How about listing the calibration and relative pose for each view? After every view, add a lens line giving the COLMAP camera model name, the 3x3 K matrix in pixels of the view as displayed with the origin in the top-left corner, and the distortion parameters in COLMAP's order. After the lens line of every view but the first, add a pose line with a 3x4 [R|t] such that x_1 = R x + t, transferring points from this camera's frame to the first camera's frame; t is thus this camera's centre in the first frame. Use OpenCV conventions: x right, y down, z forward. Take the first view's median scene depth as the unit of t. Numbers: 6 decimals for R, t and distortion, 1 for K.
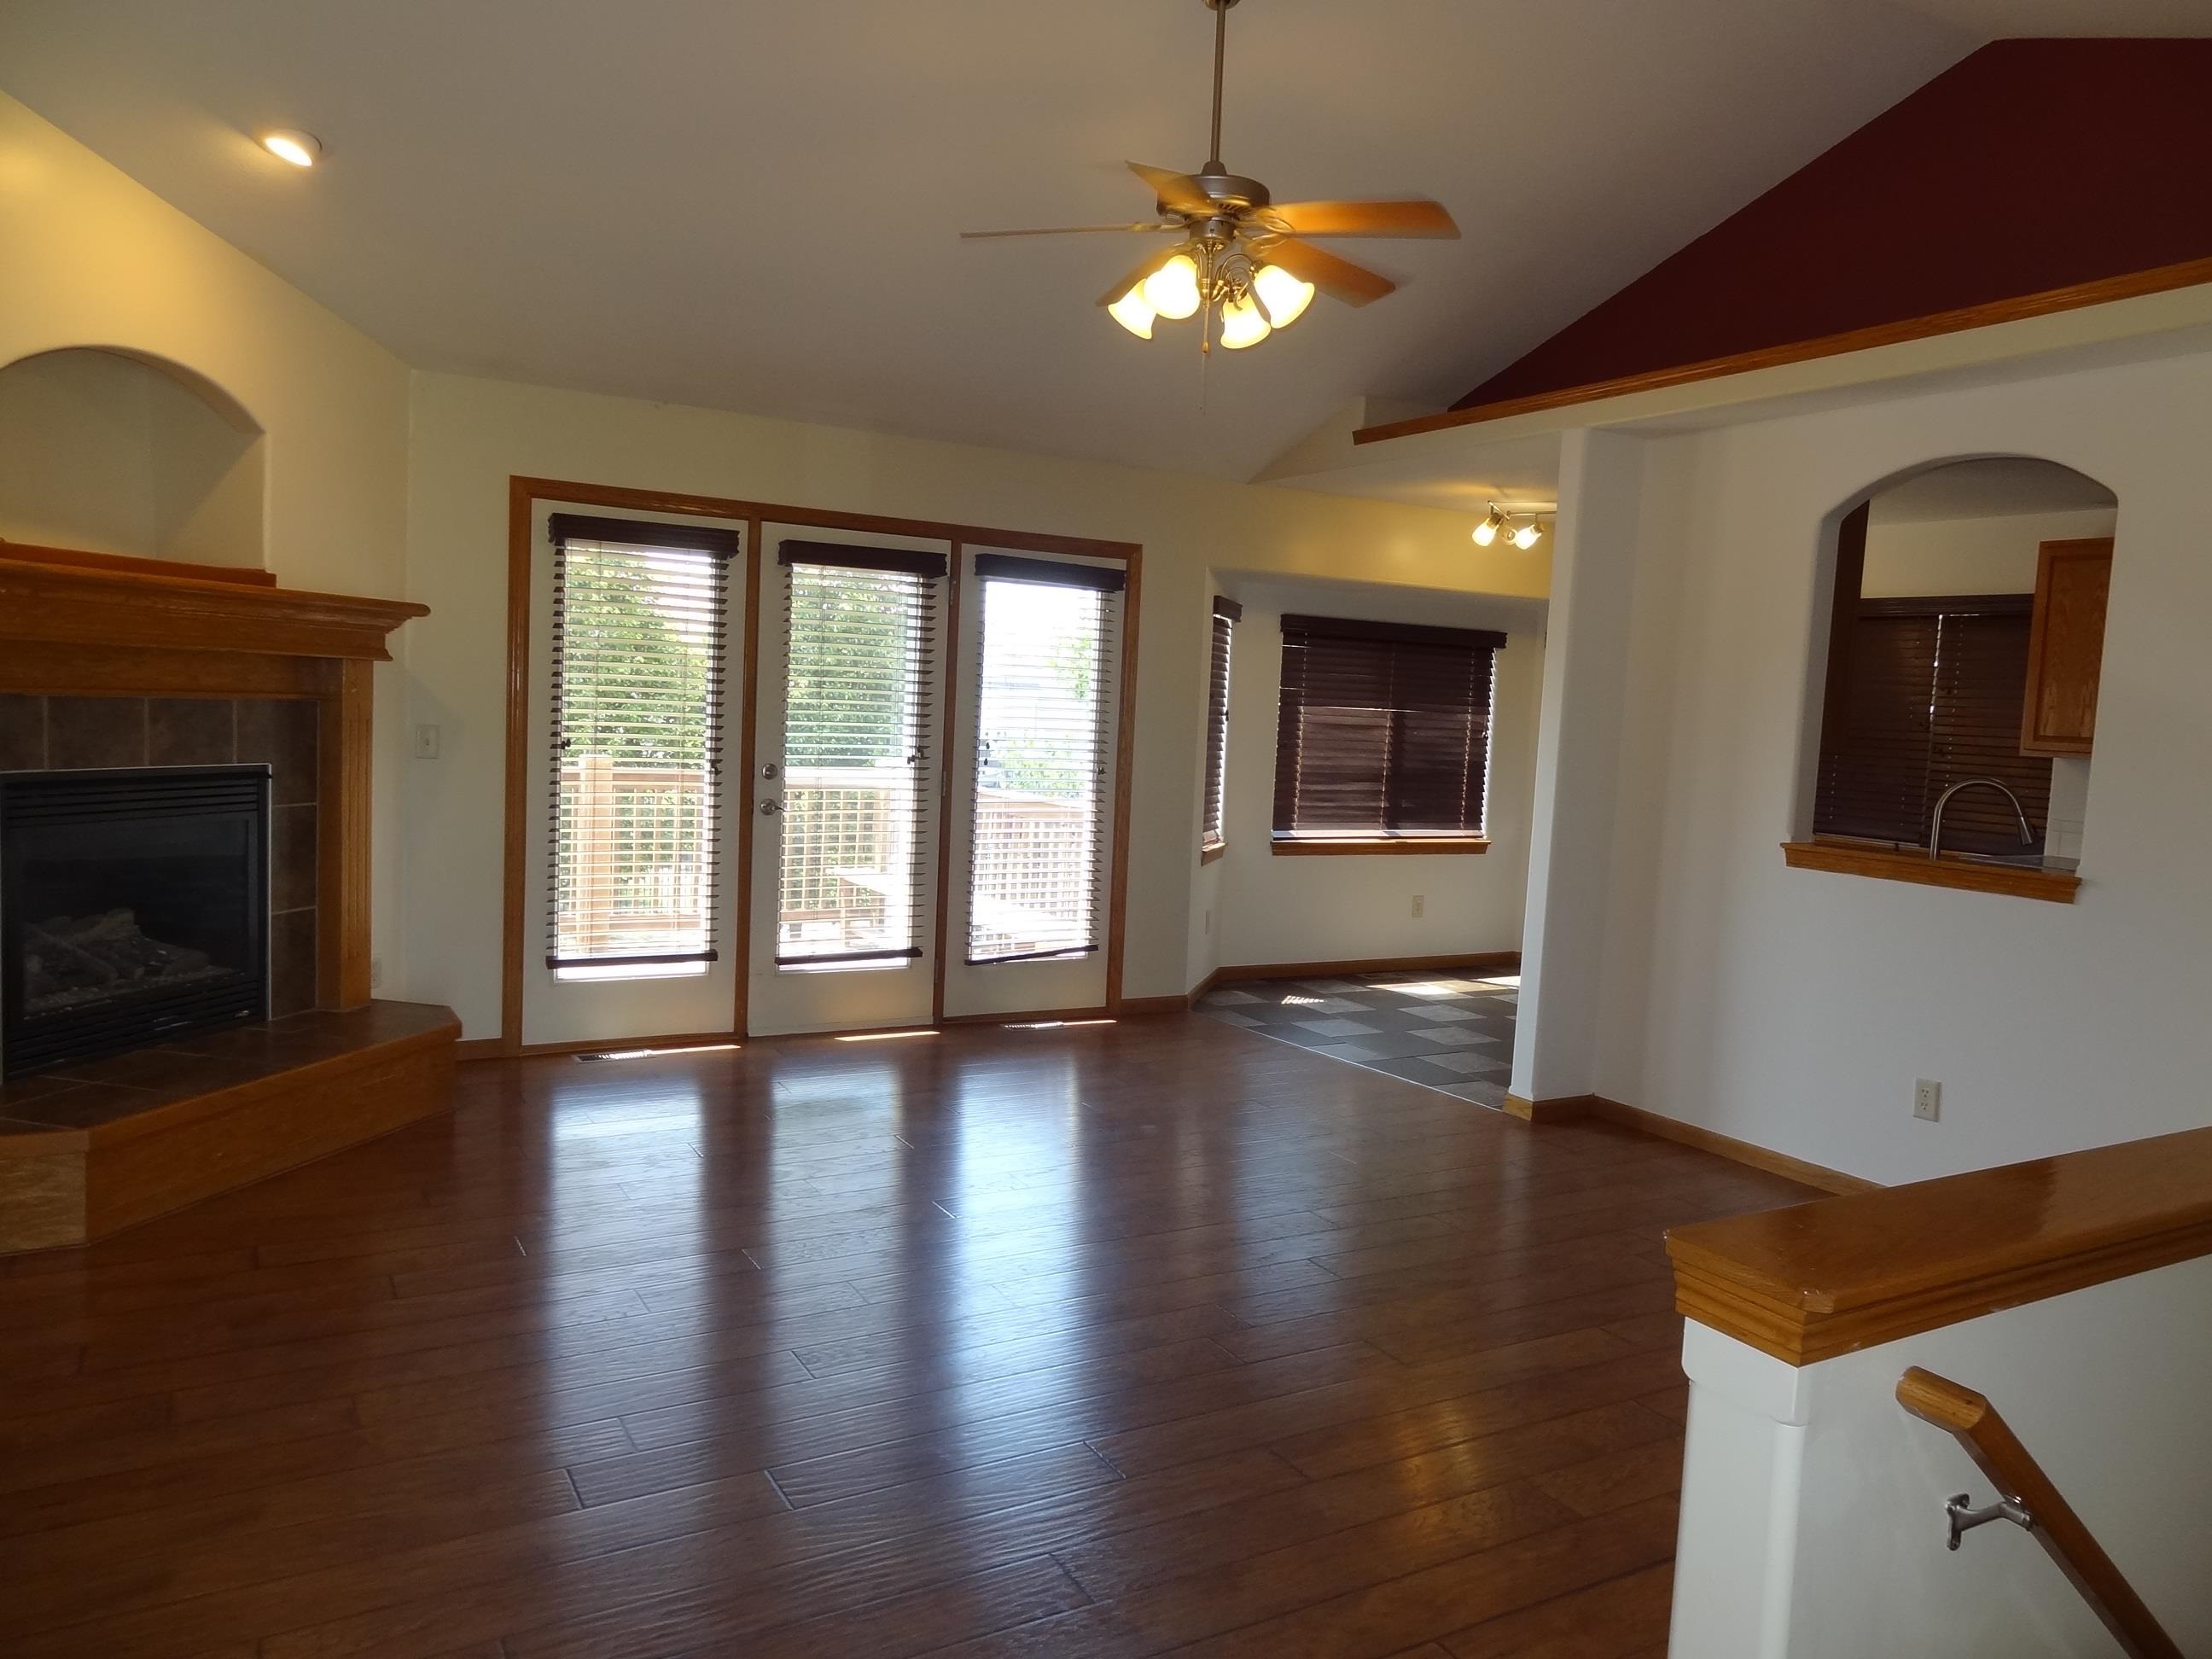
lens RADIAL K [[1537.3, 0, 1113.8], [0, 1537.3, 825.6], [0, 0, 1]] dist [-0.005659, 0.003545]
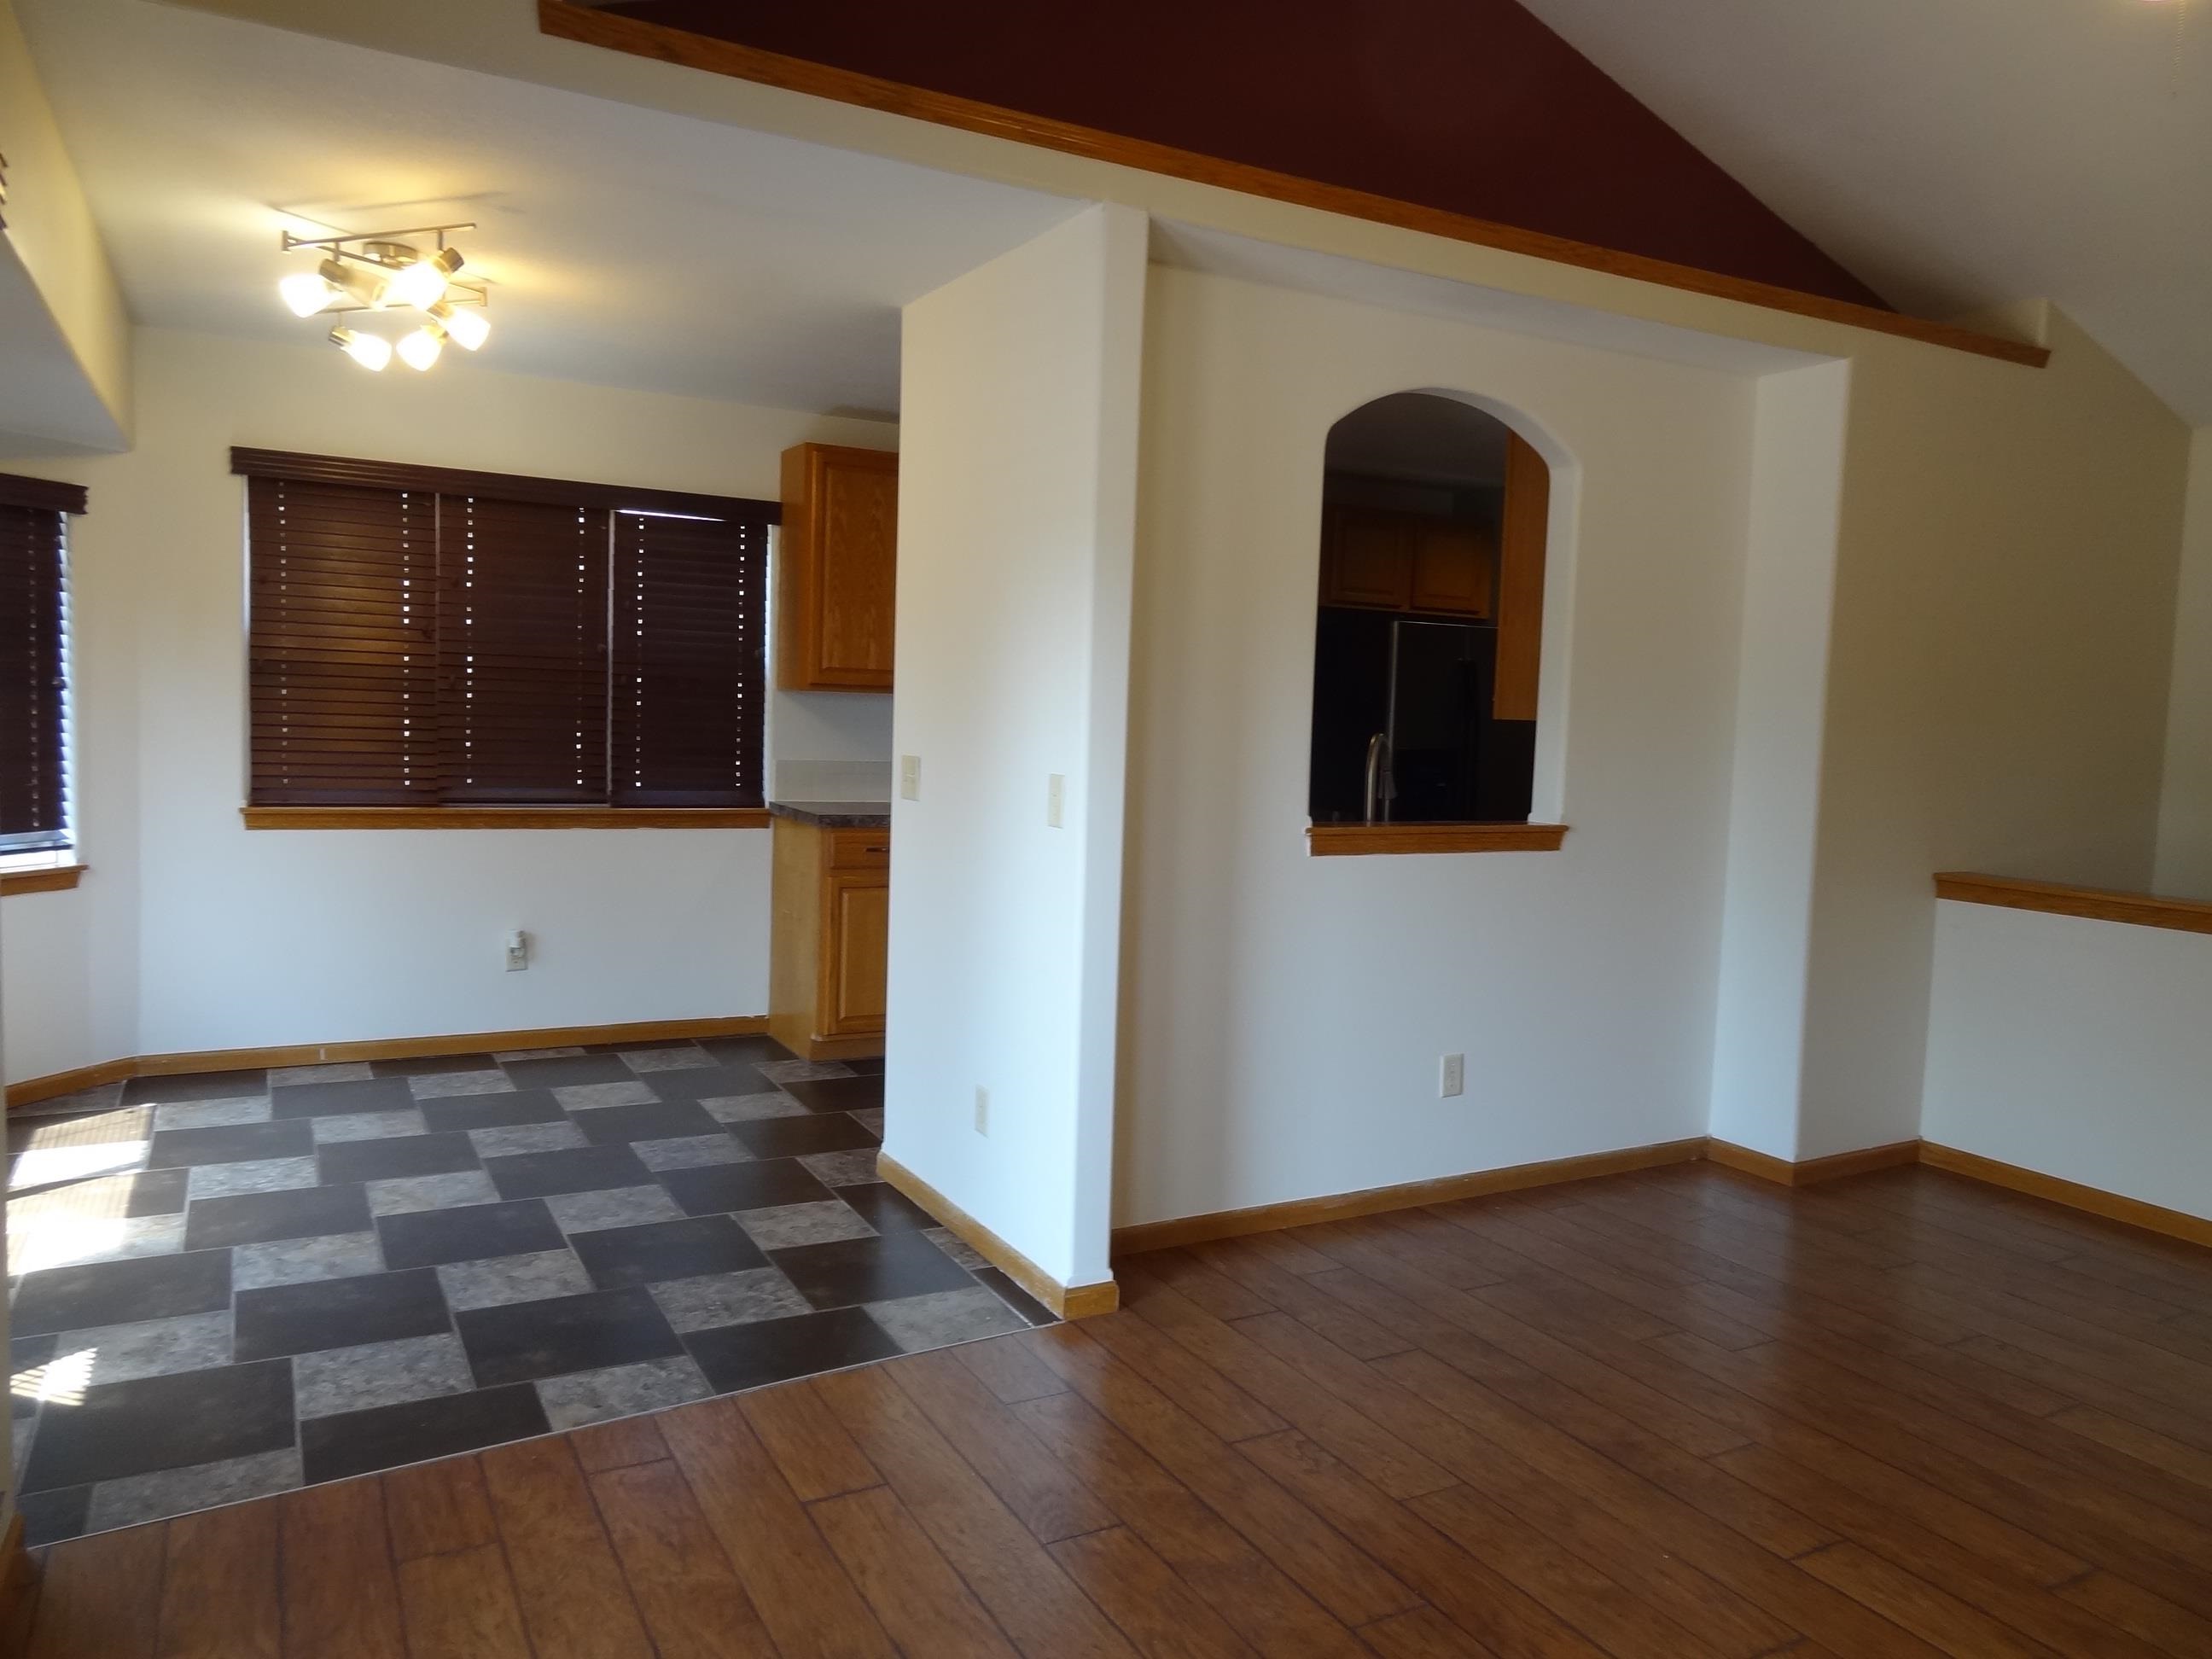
lens RADIAL K [[1537.3, 0, 1113.8], [0, 1537.3, 825.6], [0, 0, 1]] dist [-0.005659, 0.003545]
pose [[0.017875, -0.123989, 0.992123, -0.403313], [0.039769, 0.991584, 0.123205, -0.101973], [-0.999049, 0.037253, 0.022655, 1.185873]]
